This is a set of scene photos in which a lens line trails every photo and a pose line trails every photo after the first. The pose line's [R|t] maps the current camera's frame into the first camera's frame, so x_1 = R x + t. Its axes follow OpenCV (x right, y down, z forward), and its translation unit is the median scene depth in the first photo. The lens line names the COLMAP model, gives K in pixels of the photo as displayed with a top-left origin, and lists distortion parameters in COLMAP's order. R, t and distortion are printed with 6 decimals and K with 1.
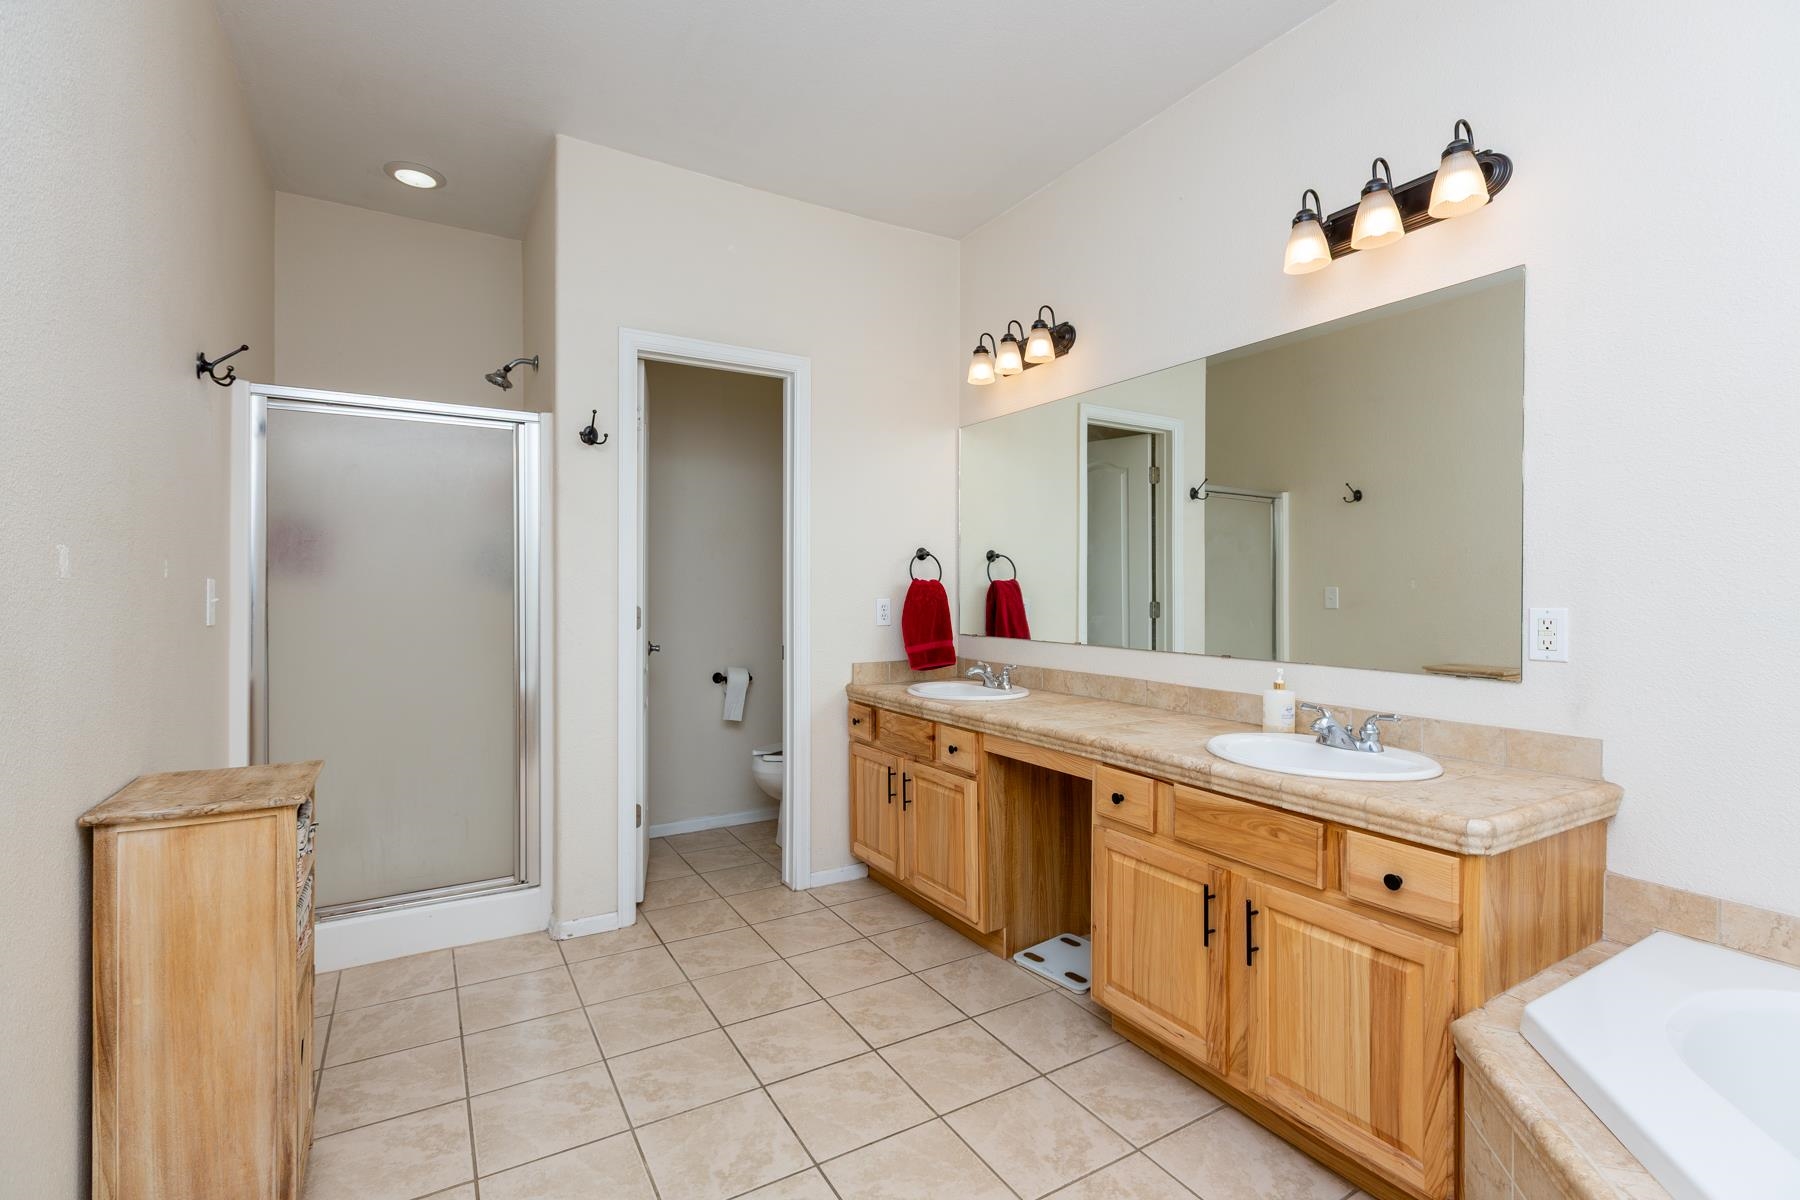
lens RADIAL K [[806.3, 0, 900.0], [0, 806.3, 600.0], [0, 0, 1]] dist [-0.000079, -0.000168]
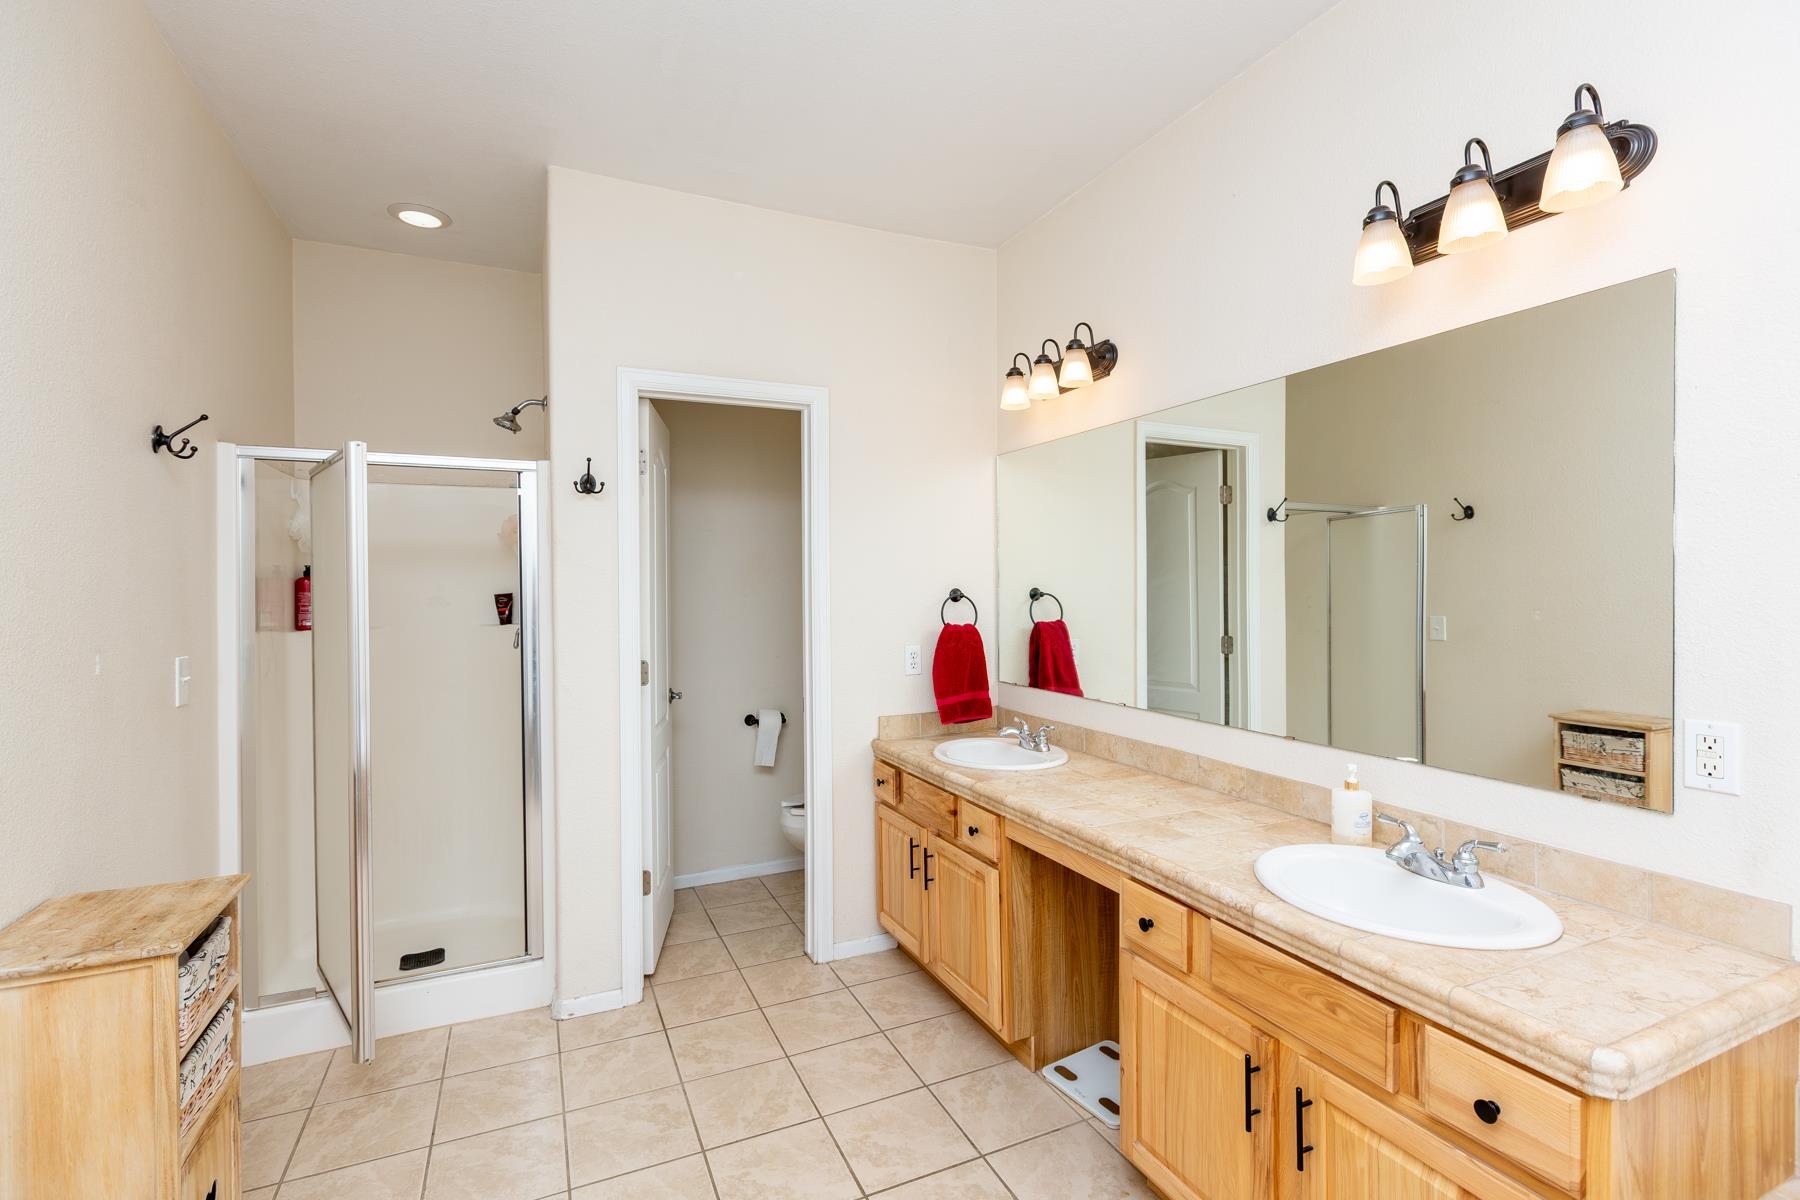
lens RADIAL K [[808.6, 0, 901.4], [0, 808.6, 597.5], [0, 0, 1]] dist [0.001625, -0.001344]
pose [[0.994269, -0.007617, -0.106634, 0.102348], [0.007910, 0.999966, 0.002327, -0.091331], [0.106613, -0.003157, 0.994296, 0.129318]]
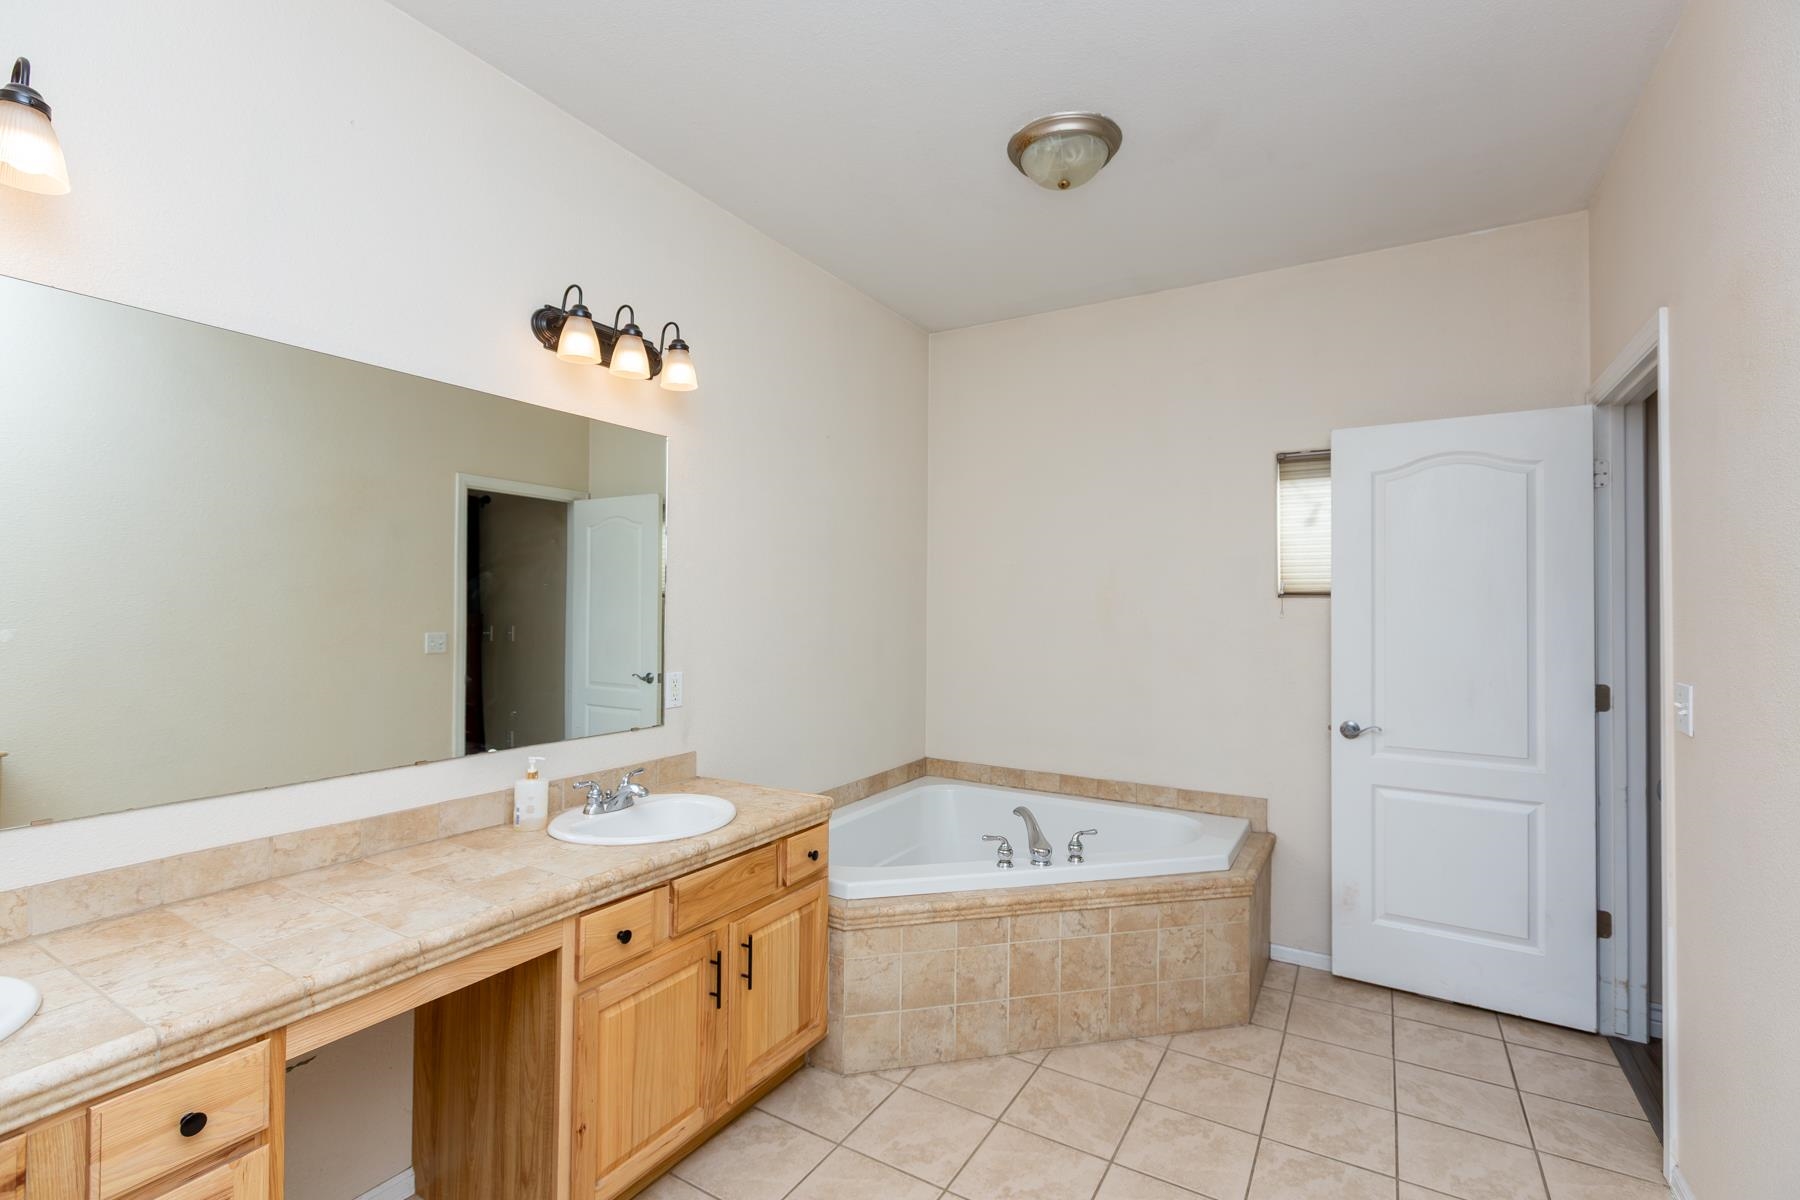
lens RADIAL K [[808.6, 0, 901.4], [0, 808.6, 597.5], [0, 0, 1]] dist [0.001625, -0.001344]
pose [[-0.475602, 0.003412, 0.879654, -0.574655], [0.000960, 0.999994, -0.003360, -0.099268], [-0.879660, -0.000753, -0.475603, 1.071265]]
